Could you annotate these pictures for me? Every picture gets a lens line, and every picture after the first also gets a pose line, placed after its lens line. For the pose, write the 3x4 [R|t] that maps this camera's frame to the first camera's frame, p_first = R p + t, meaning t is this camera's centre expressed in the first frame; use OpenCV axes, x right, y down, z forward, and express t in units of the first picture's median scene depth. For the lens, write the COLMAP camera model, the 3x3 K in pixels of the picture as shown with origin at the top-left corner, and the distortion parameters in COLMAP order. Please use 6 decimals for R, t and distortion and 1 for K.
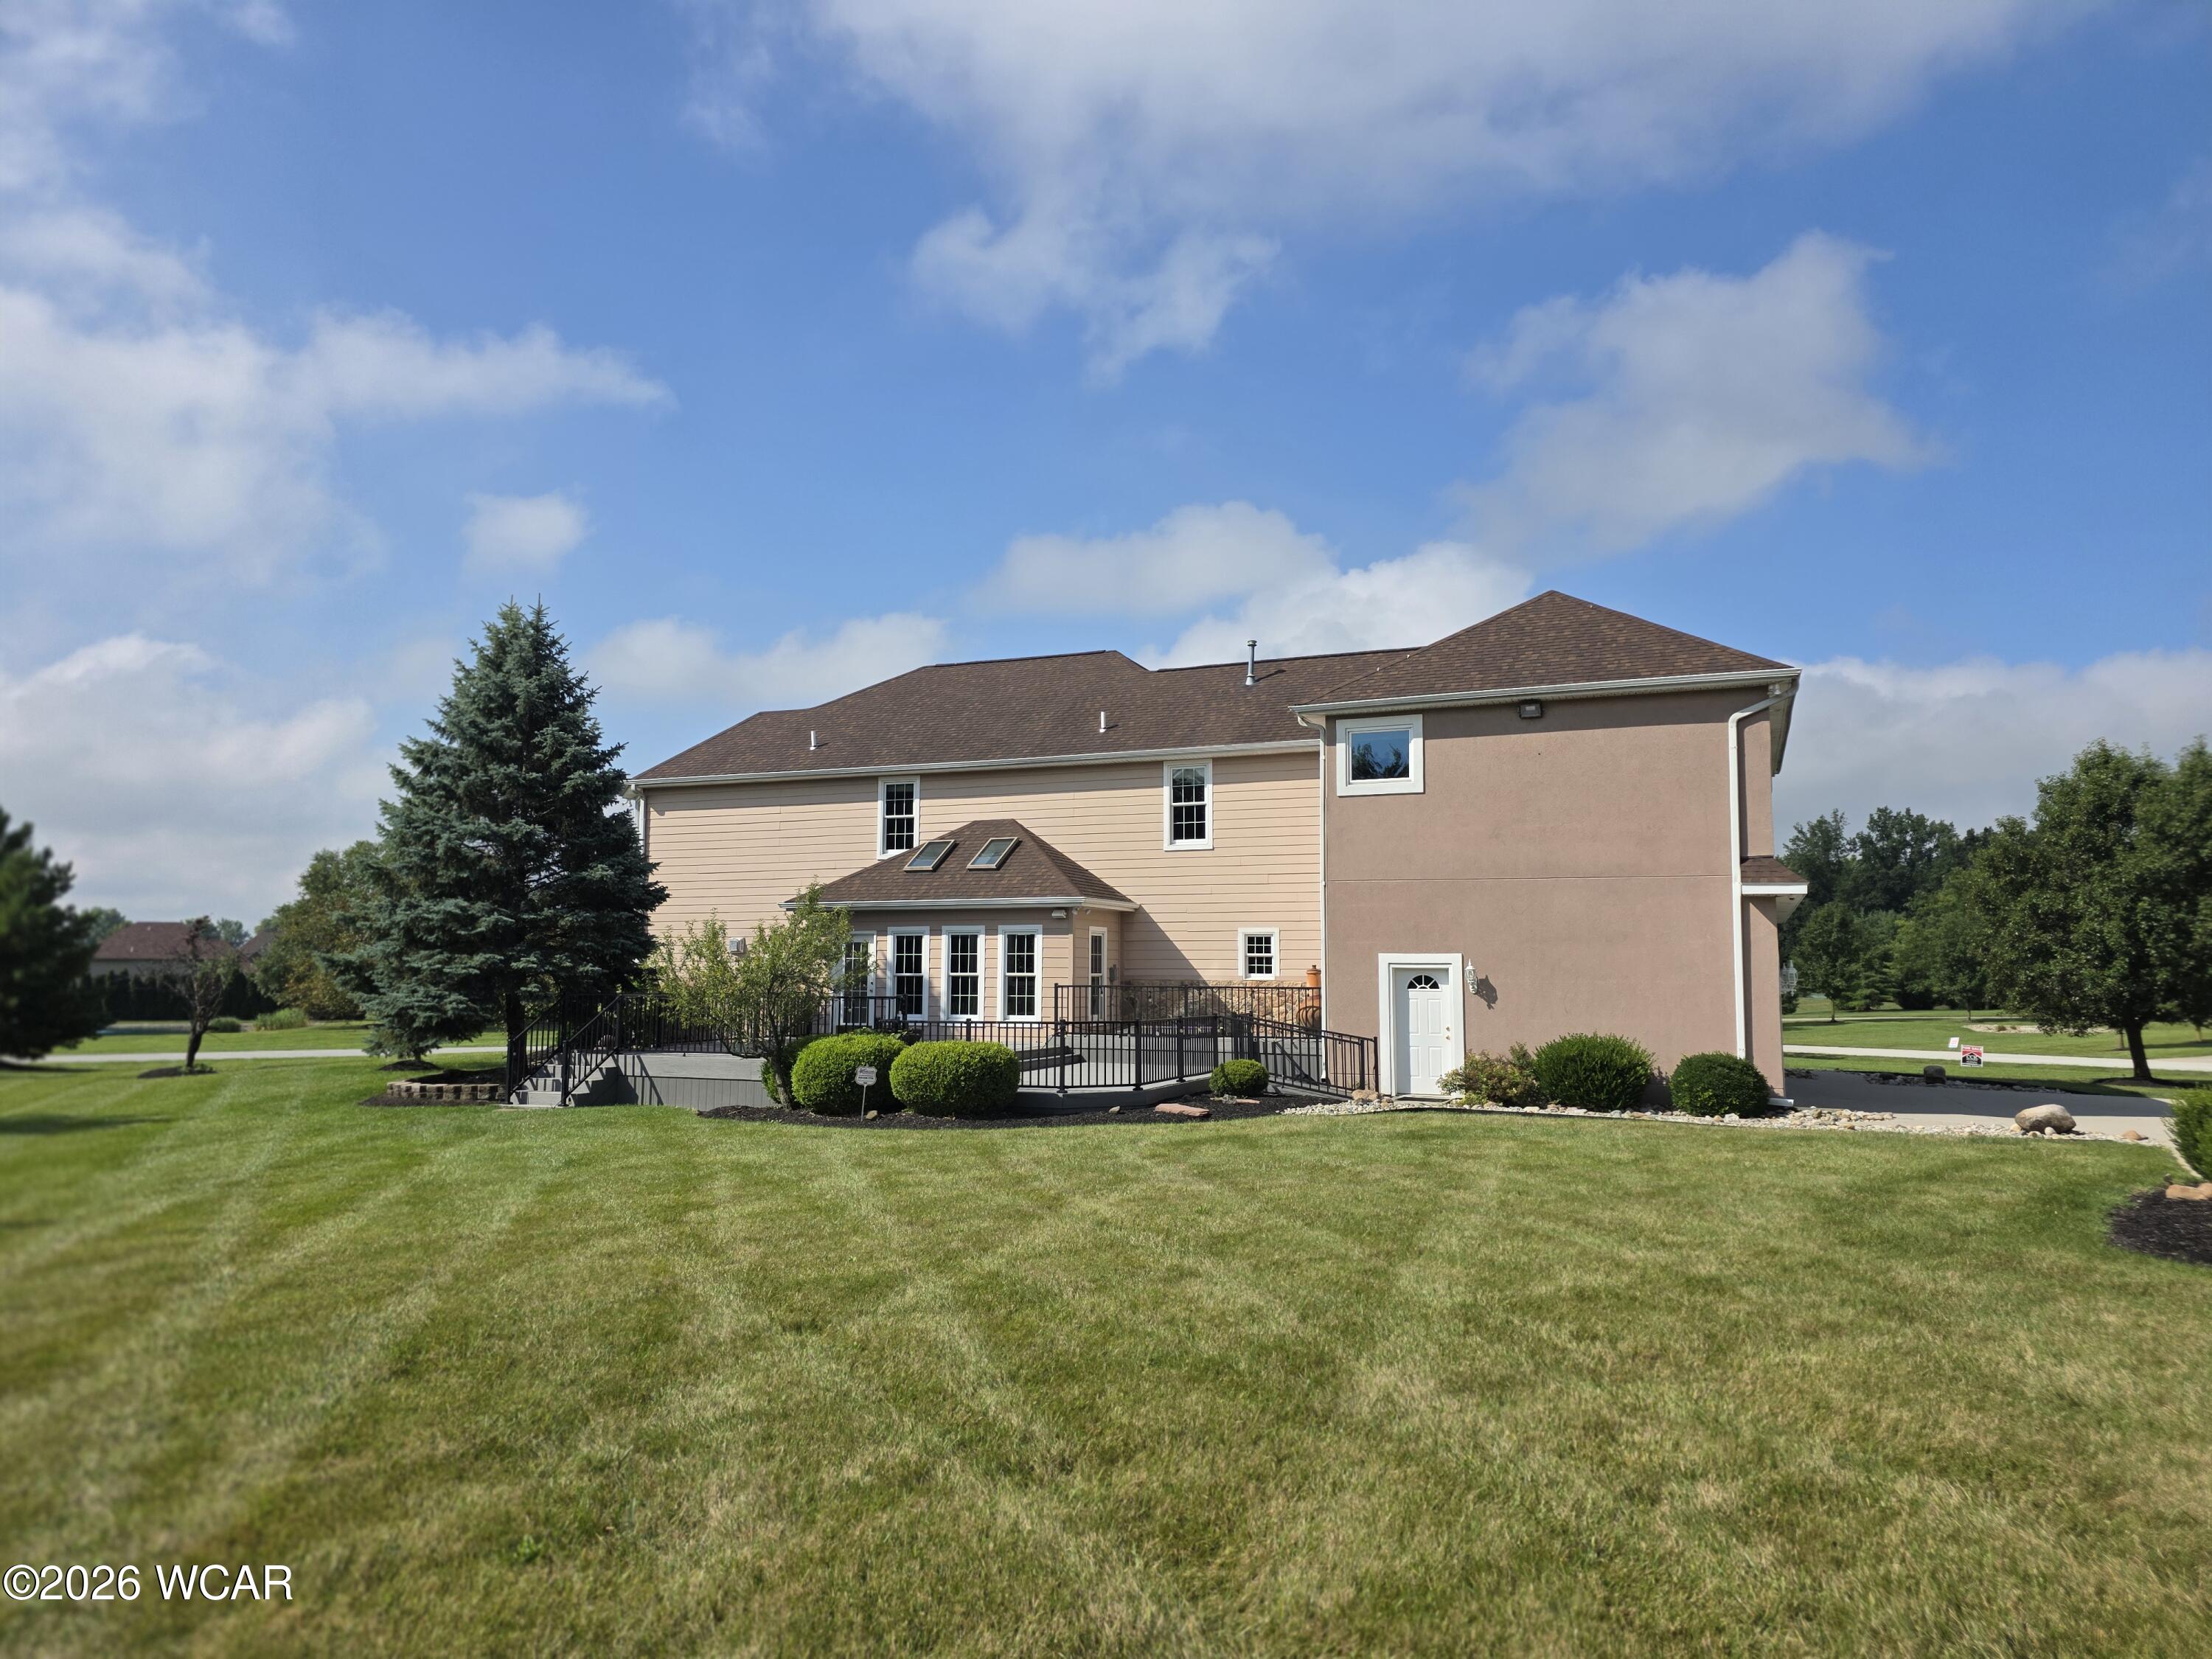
lens RADIAL K [[1483.8, 0, 1113.1], [0, 1483.8, 844.6], [0, 0, 1]] dist [0.070558, -0.067104]
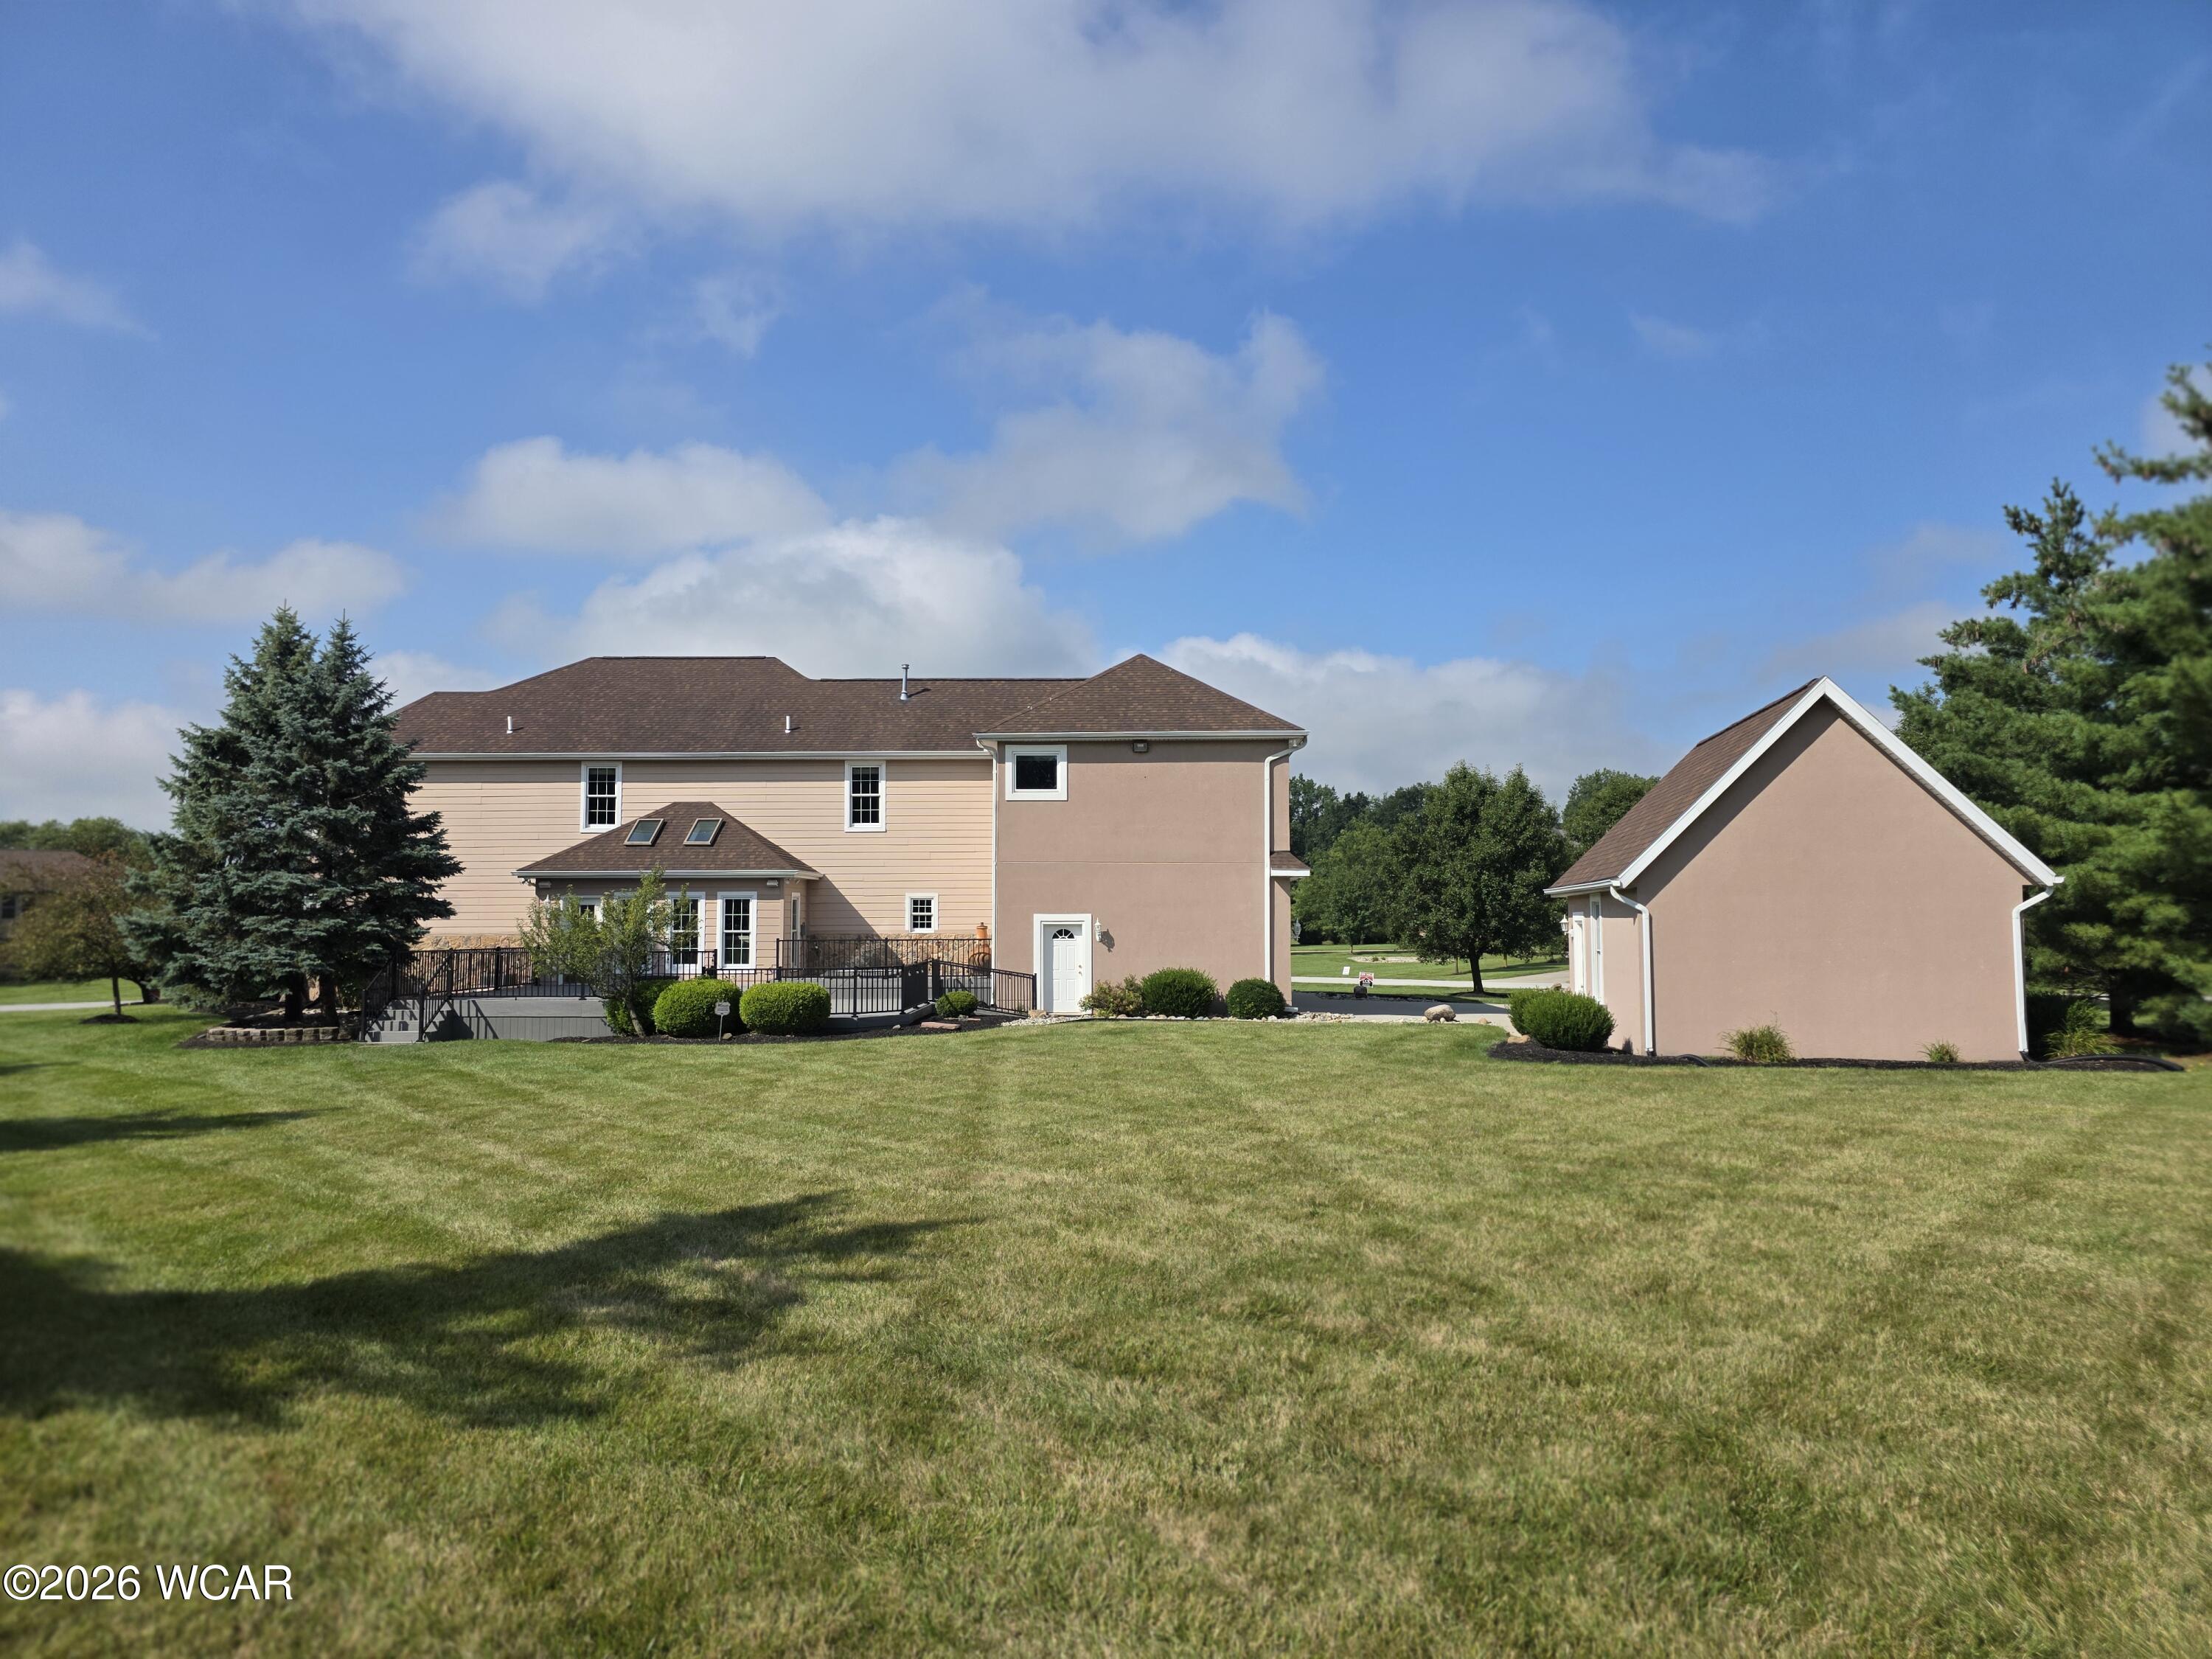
lens RADIAL K [[1483.8, 0, 1112.8], [0, 1483.8, 843.2], [0, 0, 1]] dist [0.070558, -0.067104]
pose [[0.933615, 0.012974, 0.358042, -0.215411], [-0.026336, 0.999126, 0.032468, -0.034927], [-0.357308, -0.039742, 0.933141, -0.277563]]
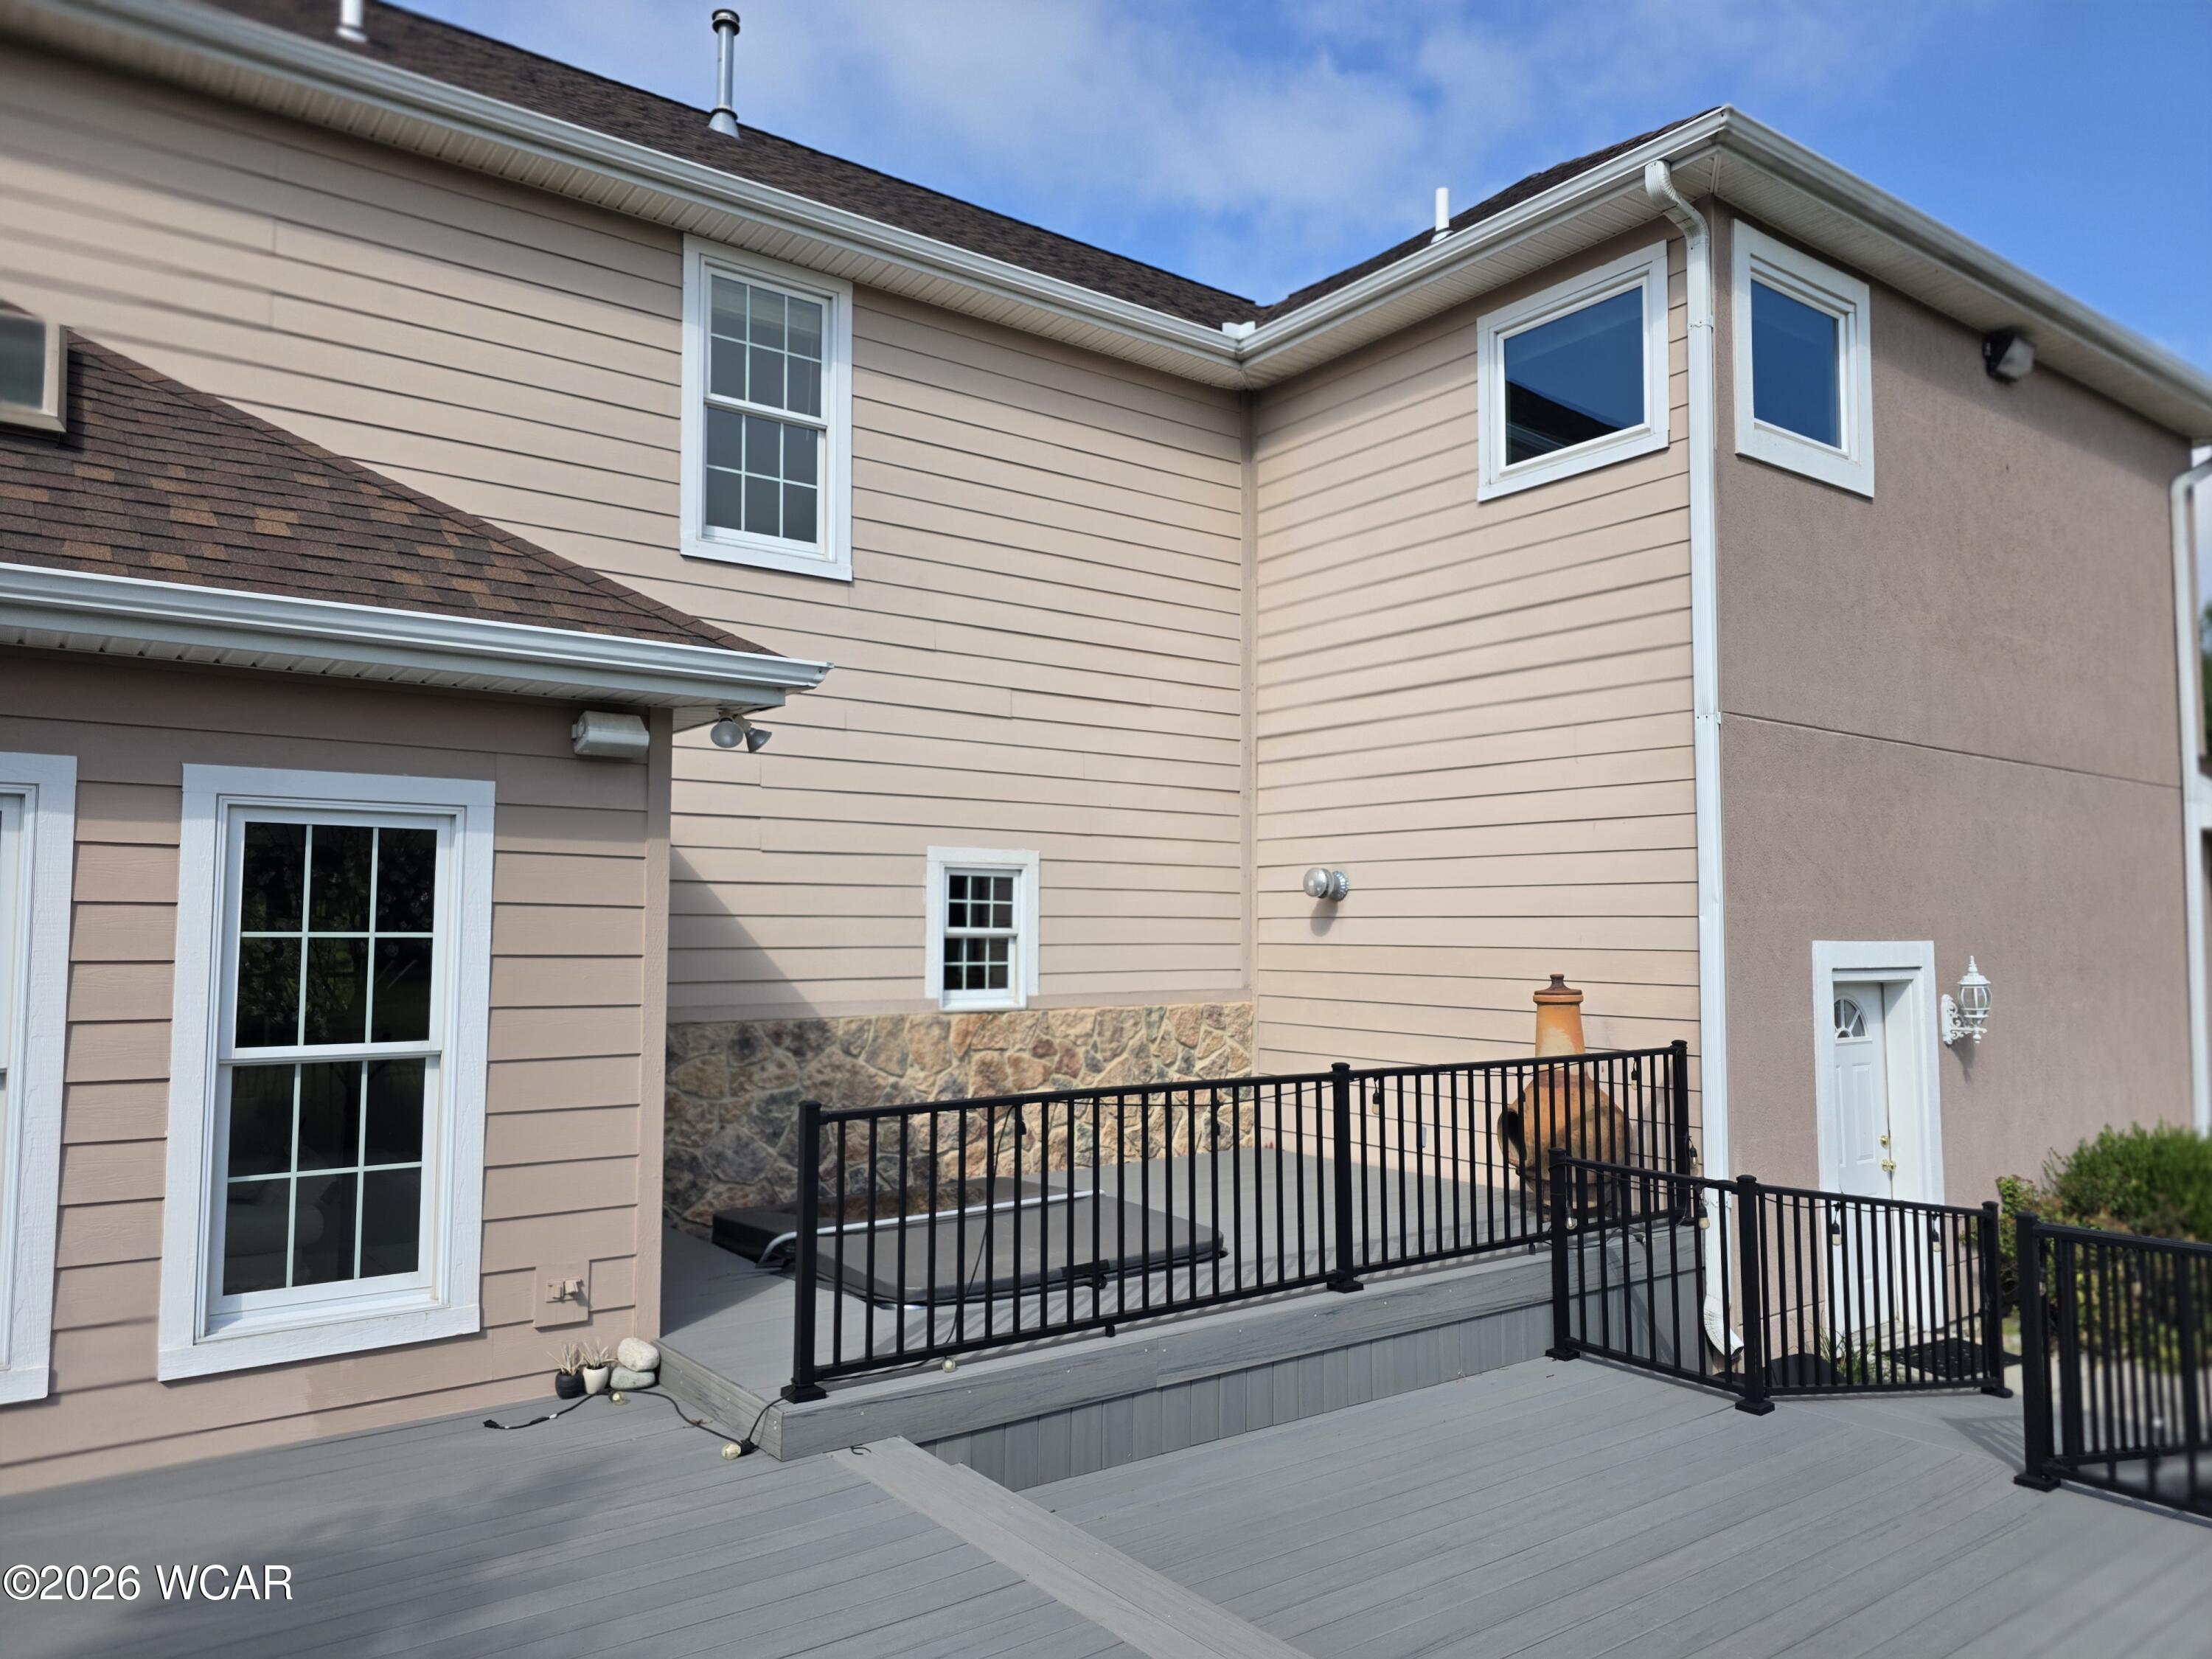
lens RADIAL K [[1483.8, 0, 1122.8], [0, 1483.8, 847.2], [0, 0, 1]] dist [0.070558, -0.067104]
pose [[0.512542, 0.047005, 0.857375, -0.167388], [-0.076056, 0.997061, -0.009197, 0.057244], [-0.855287, -0.060495, 0.514611, 0.820314]]
